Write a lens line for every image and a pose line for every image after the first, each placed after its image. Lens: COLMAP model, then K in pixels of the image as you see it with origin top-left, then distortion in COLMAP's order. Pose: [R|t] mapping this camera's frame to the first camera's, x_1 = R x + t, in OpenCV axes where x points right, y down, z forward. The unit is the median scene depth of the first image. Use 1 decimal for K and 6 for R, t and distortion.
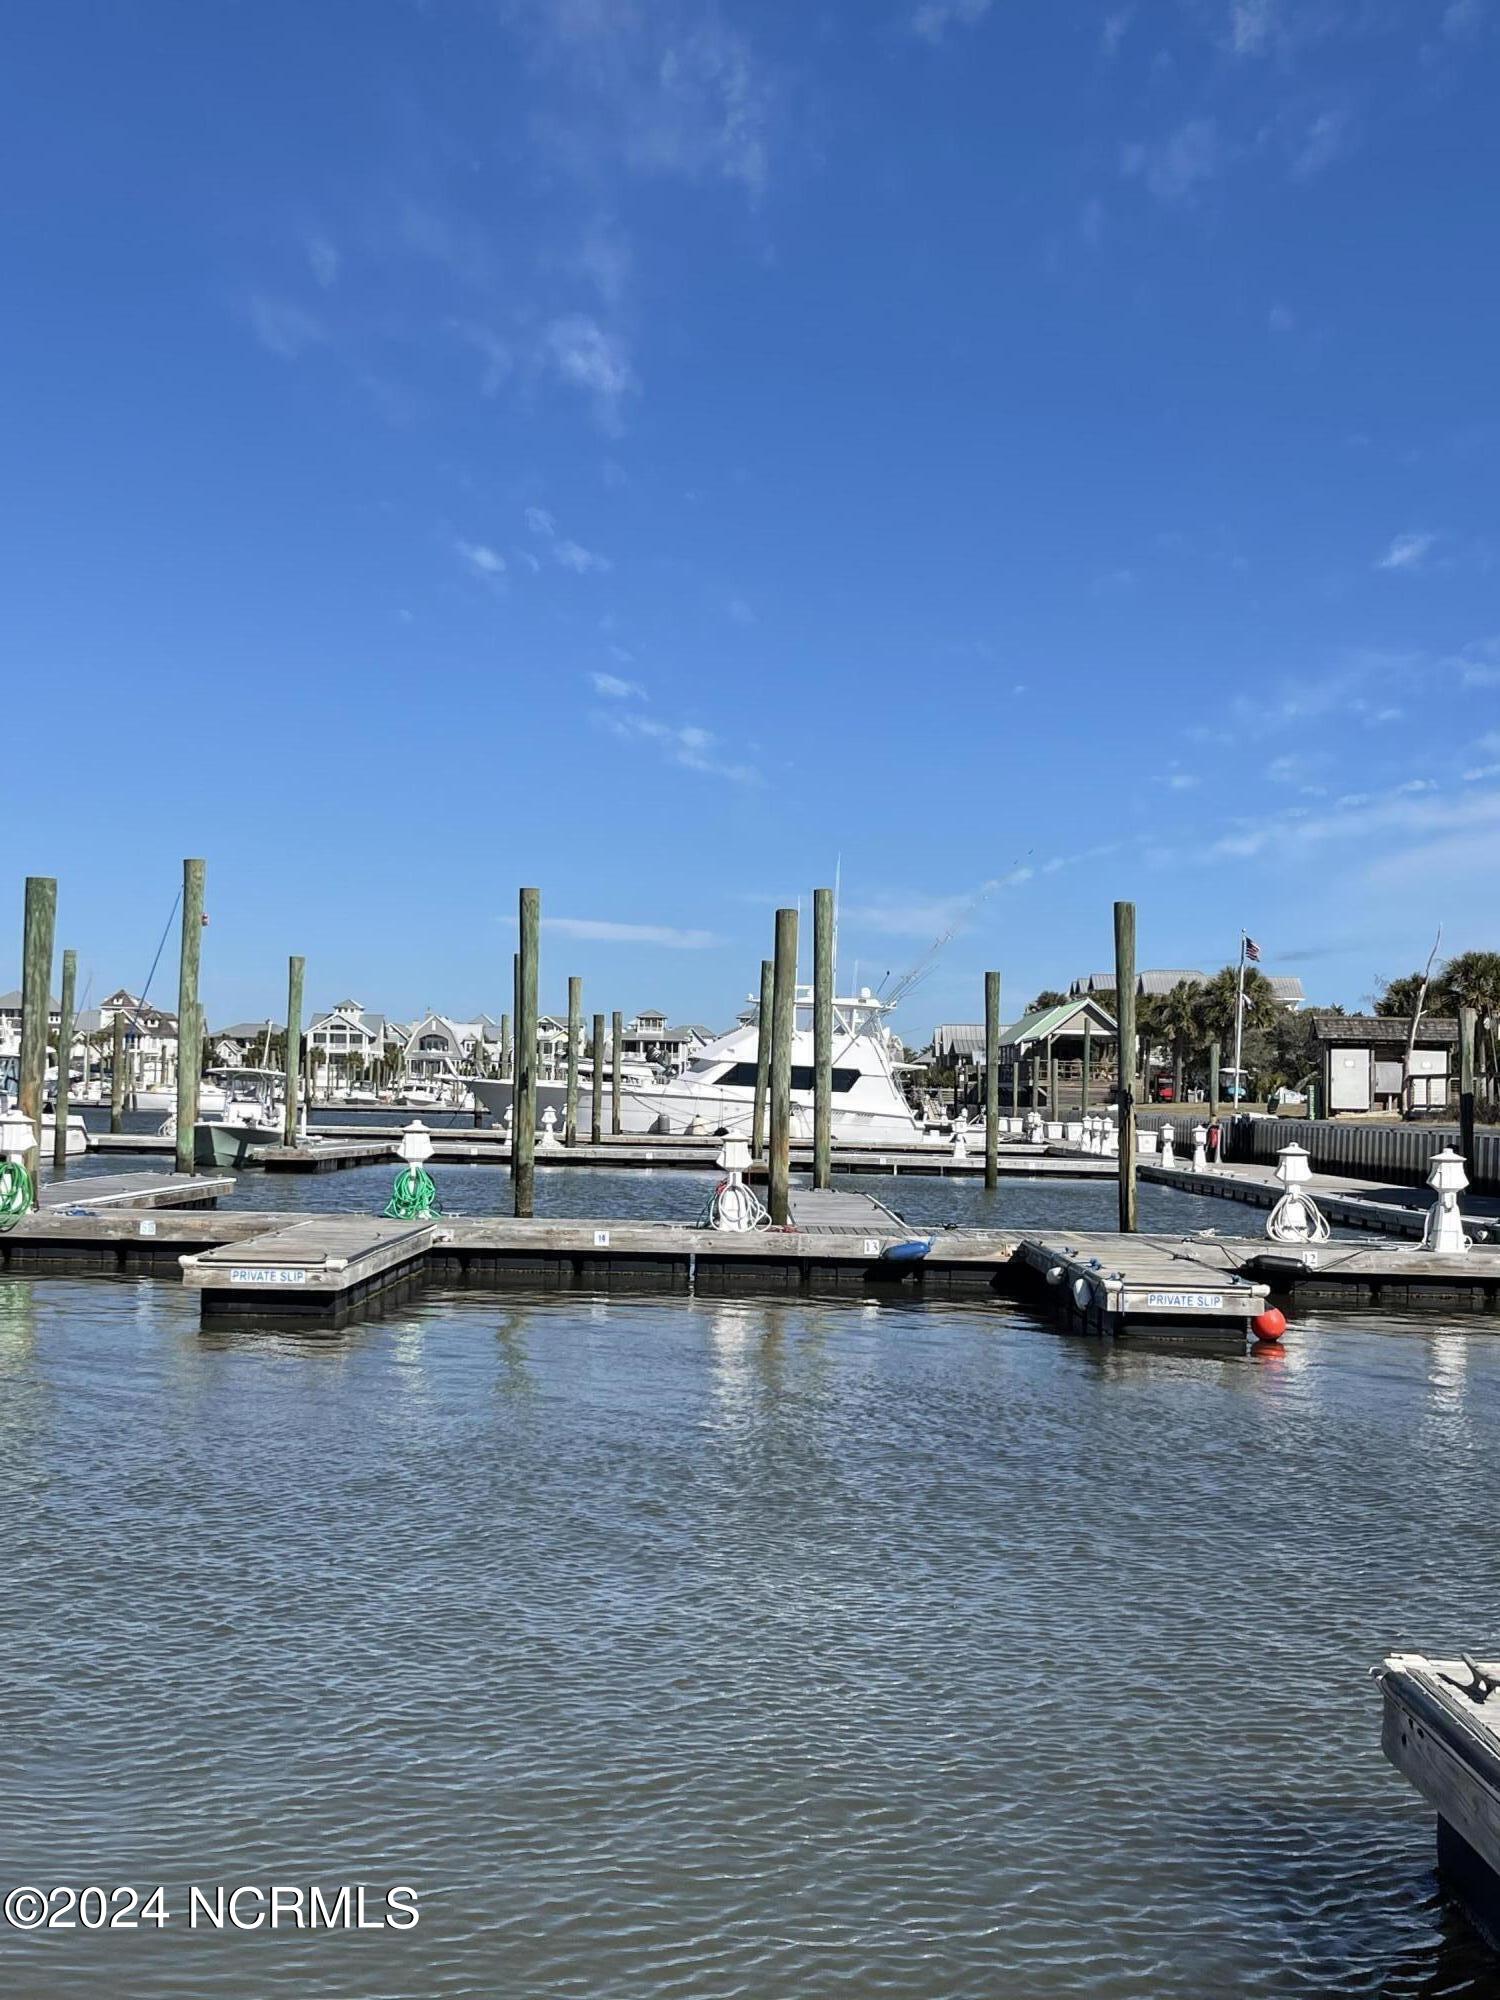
lens RADIAL K [[2354.2, 0, 748.9], [0, 2354.2, 1152.1], [0, 0, 1]] dist [0.071034, -0.027889]
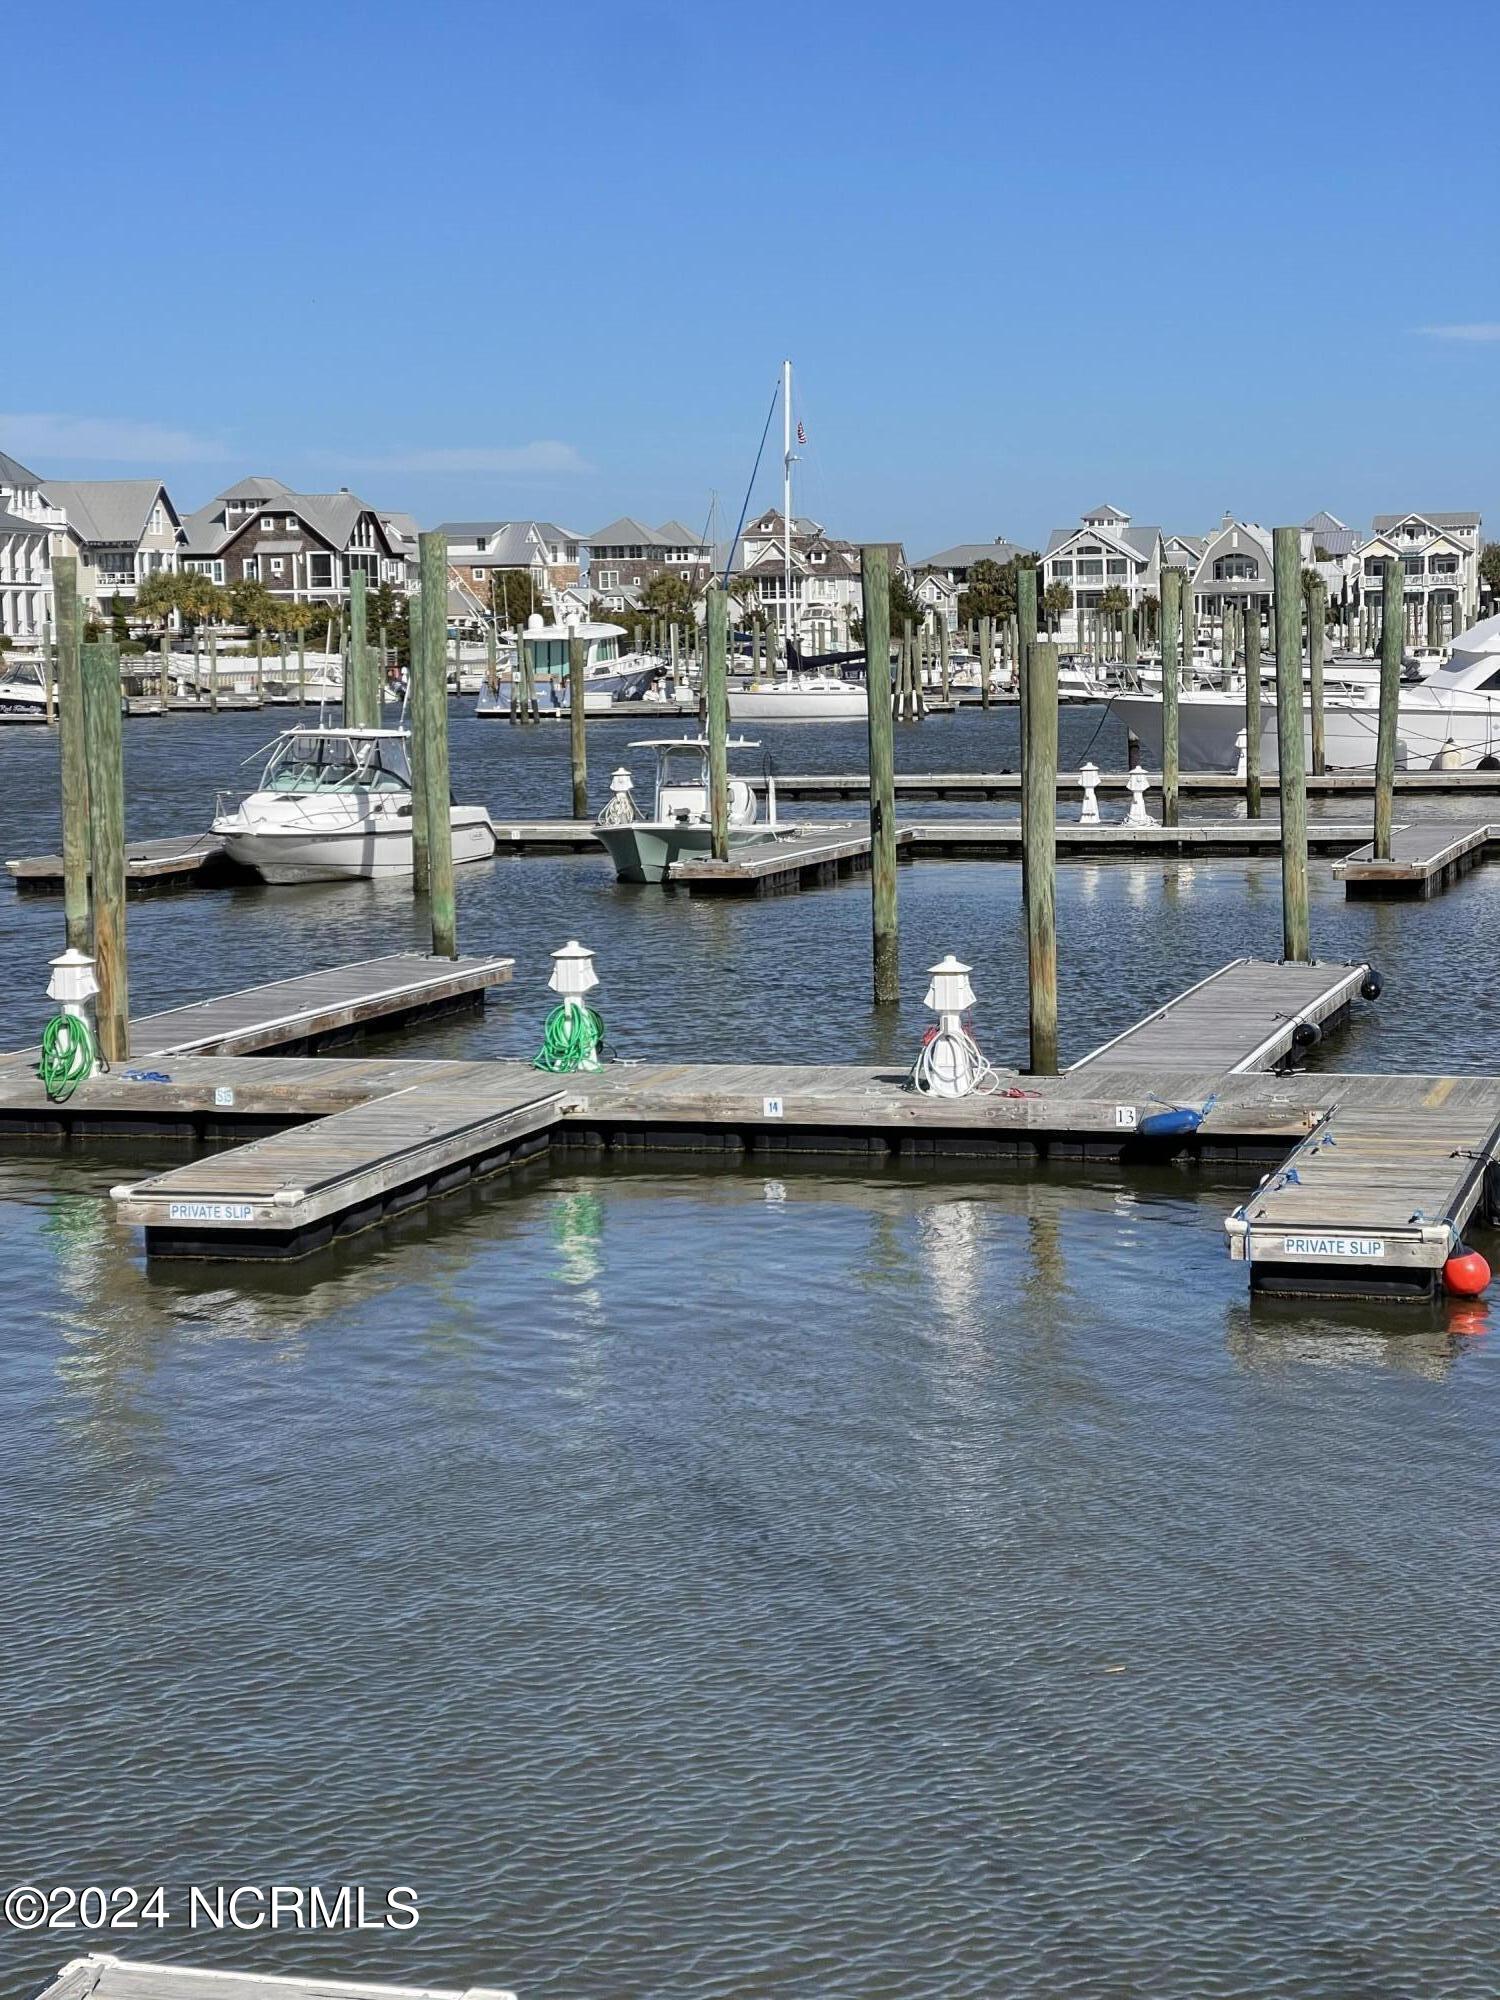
lens RADIAL K [[3687.5, 0, 775.1], [0, 3687.5, 994.4], [0, 0, 1]] dist [0.046738, 2.002689]
pose [[0.960637, -0.013452, -0.277479, 0.130325], [0.034946, 0.996744, 0.072660, -0.041645], [0.275599, -0.079496, 0.957980, -0.065443]]
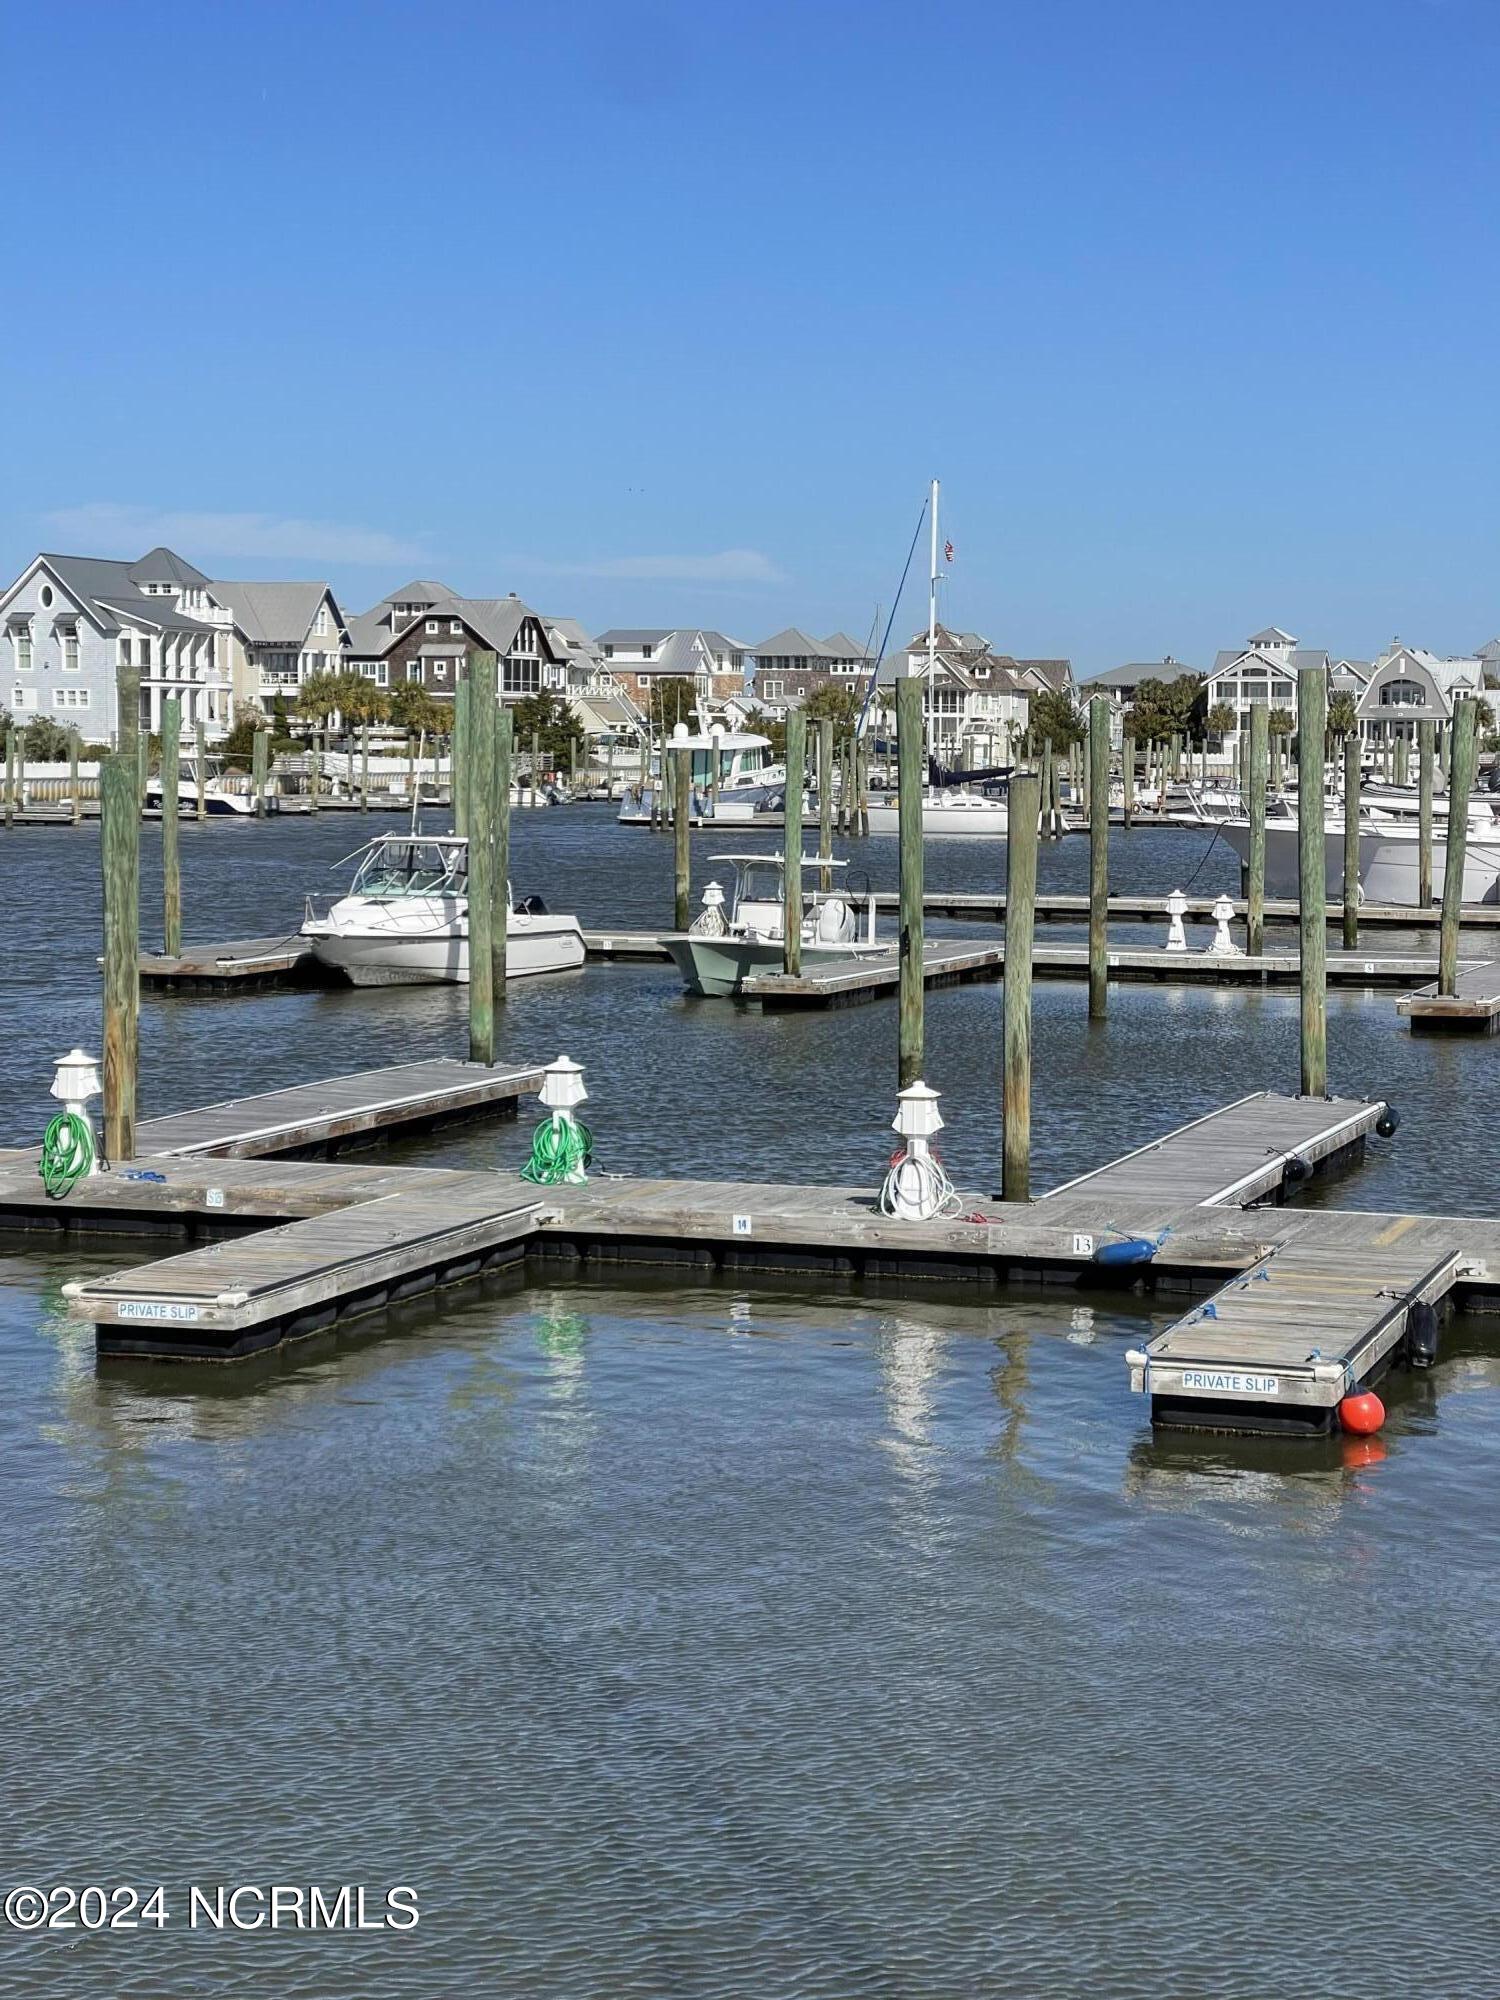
lens RADIAL K [[3706.9, 0, 789.1], [0, 3706.9, 934.8], [0, 0, 1]] dist [0.168965, 0.303479]
pose [[0.947928, 0.001127, -0.318483, 0.165289], [0.007508, 0.999637, 0.025883, -0.043625], [0.318397, -0.026926, 0.947575, -0.071469]]
